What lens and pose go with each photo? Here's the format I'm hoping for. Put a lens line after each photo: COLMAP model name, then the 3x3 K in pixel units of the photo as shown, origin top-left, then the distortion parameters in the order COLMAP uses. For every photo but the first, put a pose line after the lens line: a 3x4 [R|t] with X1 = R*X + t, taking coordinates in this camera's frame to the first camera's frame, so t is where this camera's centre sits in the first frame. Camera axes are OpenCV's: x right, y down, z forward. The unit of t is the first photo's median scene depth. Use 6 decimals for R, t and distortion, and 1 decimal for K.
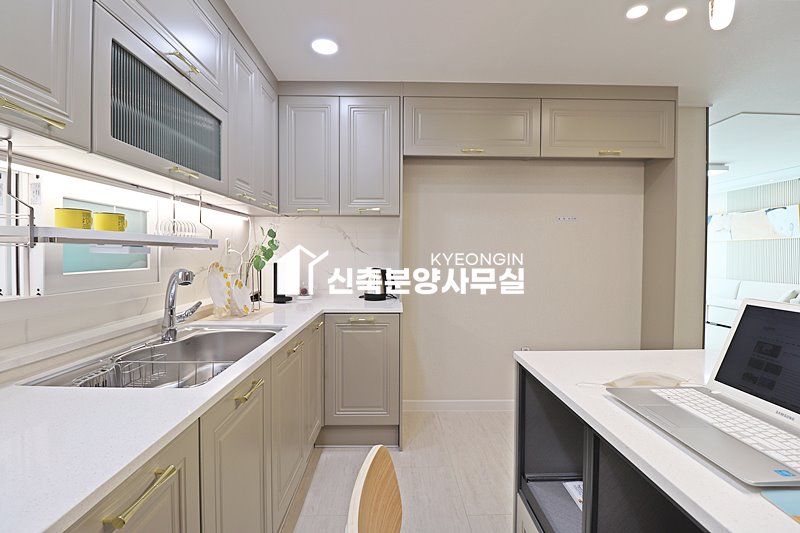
lens RADIAL K [[370.9, 0, 401.4], [0, 370.9, 262.6], [0, 0, 1]] dist [-0.001622, -0.013600]
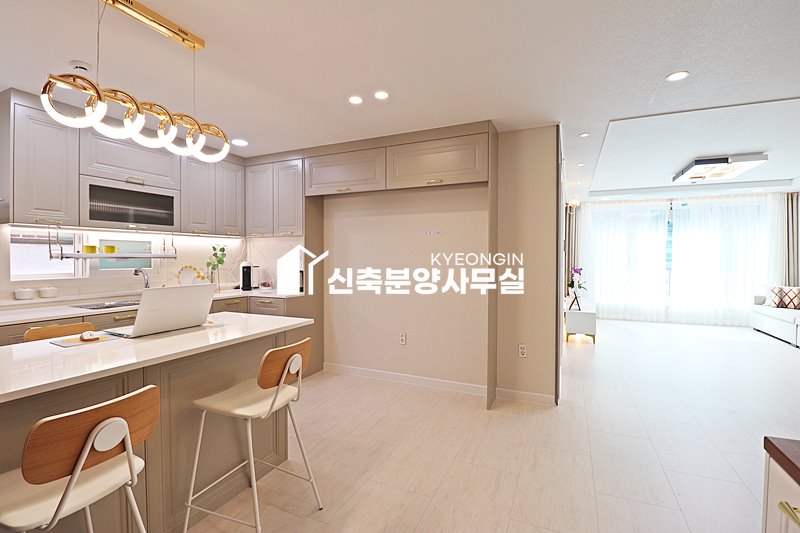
lens RADIAL K [[368.8, 0, 402.4], [0, 368.8, 262.3], [0, 0, 1]] dist [-0.001893, -0.013009]
pose [[0.899917, 0.004619, -0.436036, 1.023163], [-0.009554, 0.999913, -0.009126, -0.008521], [0.435956, 0.012378, 0.899883, -0.183396]]
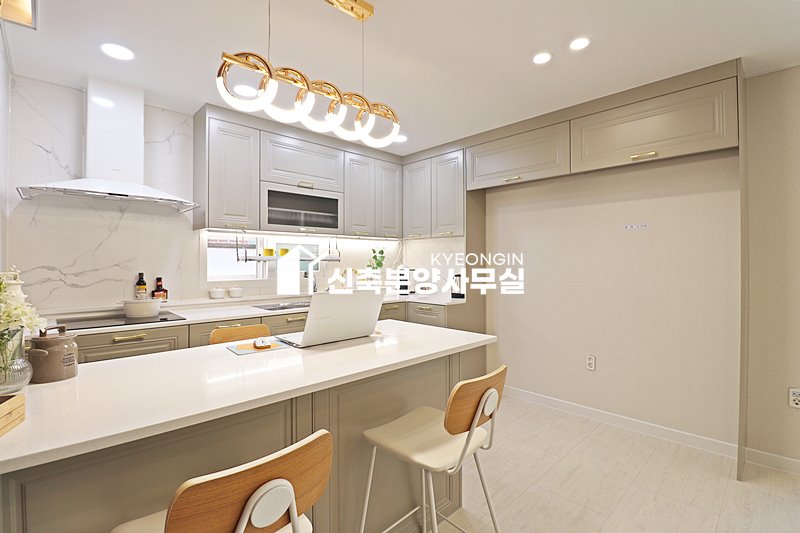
lens RADIAL K [[370.9, 0, 401.4], [0, 370.9, 262.6], [0, 0, 1]] dist [-0.001622, -0.013600]
pose [[0.677434, -0.003074, -0.735577, 0.836434], [-0.014744, 0.999734, -0.017757, -0.001097], [0.735436, 0.022874, 0.677208, -0.083211]]
